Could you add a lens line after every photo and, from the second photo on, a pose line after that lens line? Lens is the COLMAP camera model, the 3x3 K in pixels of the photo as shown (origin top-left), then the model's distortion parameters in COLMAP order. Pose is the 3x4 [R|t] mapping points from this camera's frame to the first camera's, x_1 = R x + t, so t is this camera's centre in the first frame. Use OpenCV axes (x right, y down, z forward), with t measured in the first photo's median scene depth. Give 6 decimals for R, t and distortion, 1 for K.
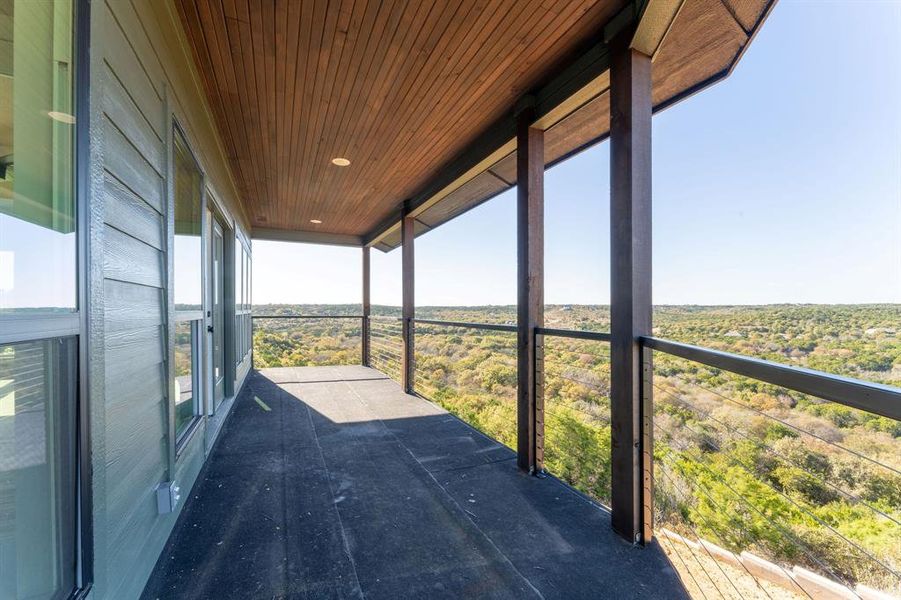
lens RADIAL K [[391.0, 0, 450.8], [0, 391.0, 310.3], [0, 0, 1]] dist [-0.000670, -0.000043]
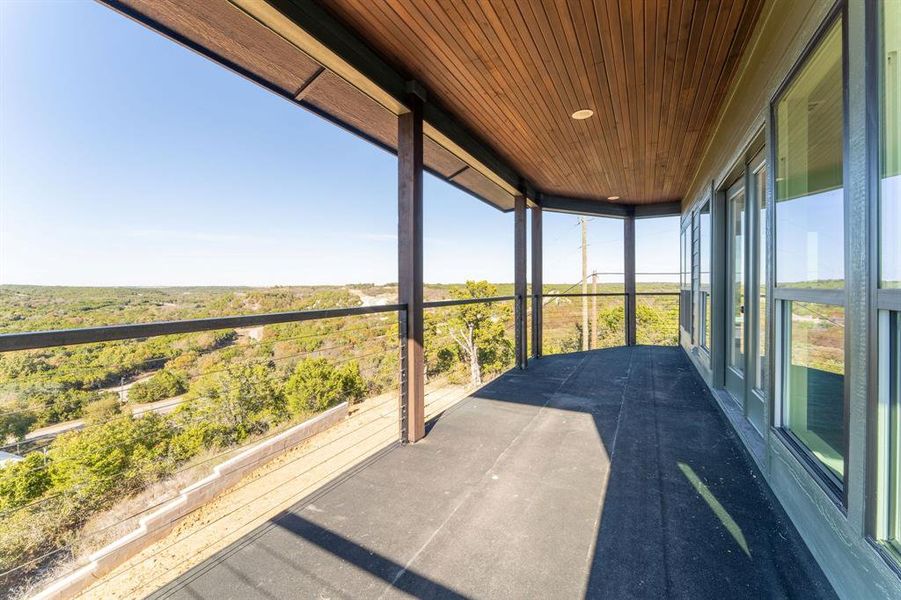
lens RADIAL K [[363.5, 0, 460.8], [0, 363.5, 284.6], [0, 0, 1]] dist [0.002864, 0.000211]
pose [[-0.632097, 0.003440, 0.774882, -0.738896], [0.005589, 0.999984, 0.000120, -0.005805], [-0.774869, 0.004406, -0.632106, 1.737921]]
